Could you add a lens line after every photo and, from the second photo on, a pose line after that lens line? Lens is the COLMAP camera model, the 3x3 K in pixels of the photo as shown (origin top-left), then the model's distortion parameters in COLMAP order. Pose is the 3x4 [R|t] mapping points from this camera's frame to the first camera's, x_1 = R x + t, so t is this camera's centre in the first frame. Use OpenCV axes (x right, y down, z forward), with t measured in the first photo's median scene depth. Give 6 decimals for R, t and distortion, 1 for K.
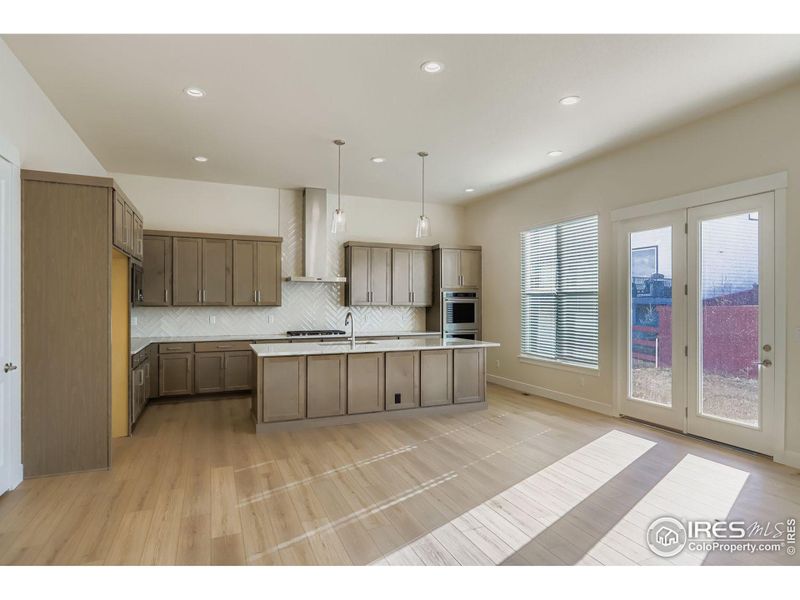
lens RADIAL K [[445.3, 0, 400.0], [0, 445.3, 300.0], [0, 0, 1]] dist [0.000500, 0.000325]
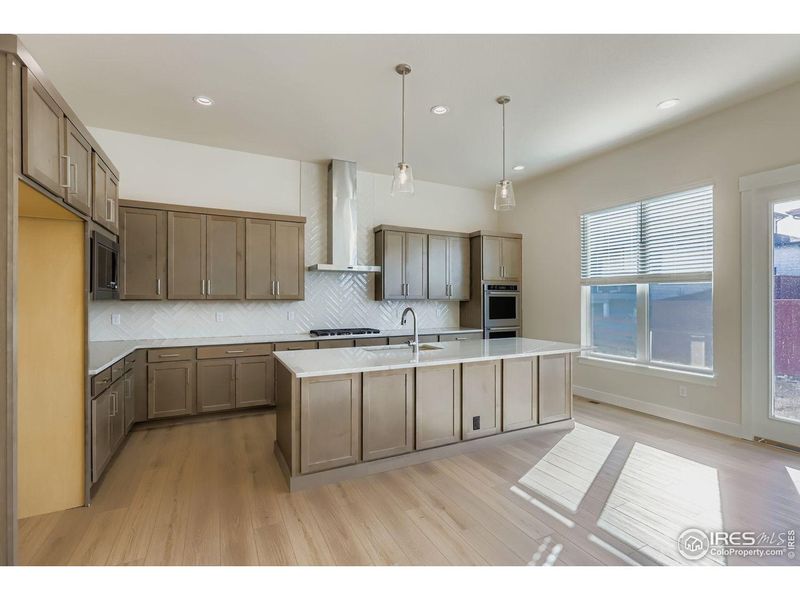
lens RADIAL K [[370.5, 0, 399.1], [0, 370.5, 297.1], [0, 0, 1]] dist [-0.000322, 0.000052]
pose [[0.998307, -0.001345, 0.058149, -0.148966], [0.001324, 0.999999, 0.000396, 0.009133], [-0.058149, -0.000319, 0.998308, 0.341966]]
